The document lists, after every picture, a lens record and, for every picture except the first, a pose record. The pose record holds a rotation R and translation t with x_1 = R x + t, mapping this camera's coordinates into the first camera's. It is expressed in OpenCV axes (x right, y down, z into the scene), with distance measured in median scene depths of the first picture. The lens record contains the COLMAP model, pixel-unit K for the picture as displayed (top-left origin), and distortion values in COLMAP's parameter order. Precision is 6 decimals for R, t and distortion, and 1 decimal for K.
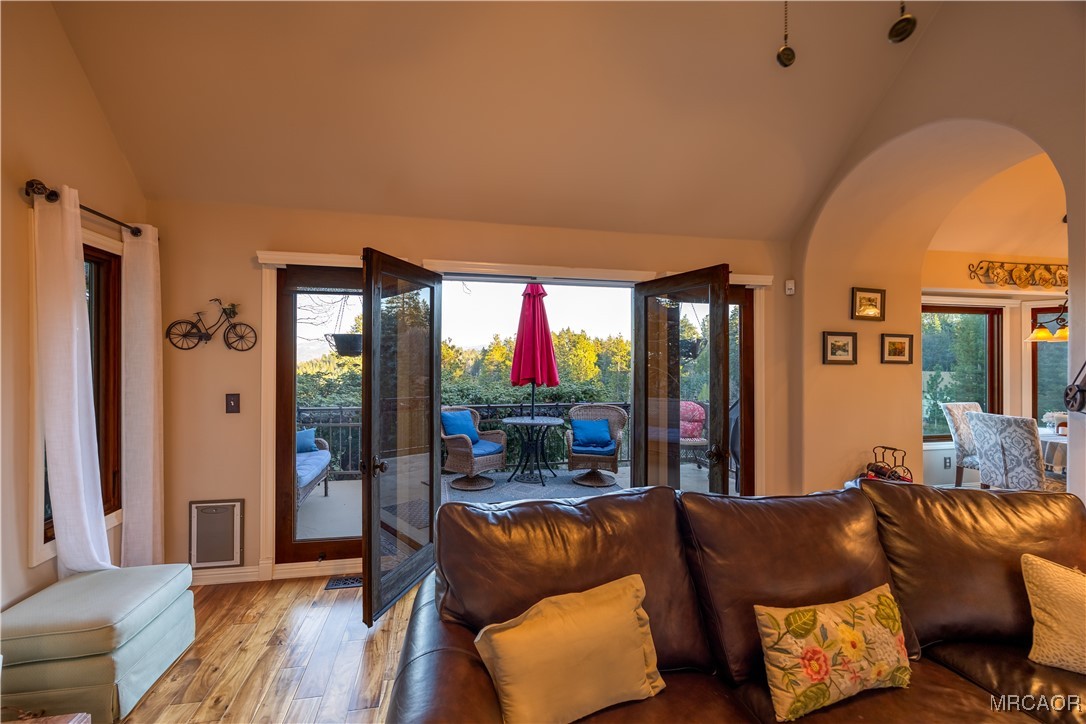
lens RADIAL K [[440.5, 0, 469.5], [0, 440.5, 363.7], [0, 0, 1]] dist [0.006133, -0.000026]
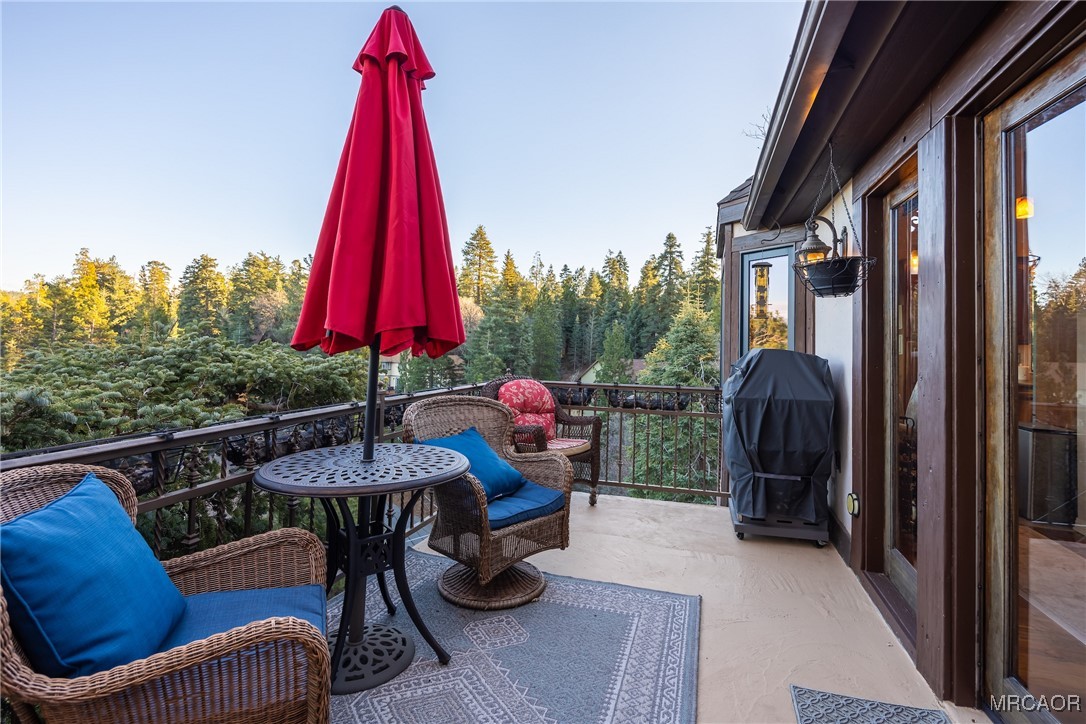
lens RADIAL K [[536.6, 0, 545.0], [0, 536.6, 325.8], [0, 0, 1]] dist [-0.000776, -0.000021]
pose [[0.366959, 0.043046, 0.929241, -0.415730], [-0.027268, 0.998997, -0.035509, 0.101193], [-0.929838, -0.012308, 0.367765, 1.852887]]
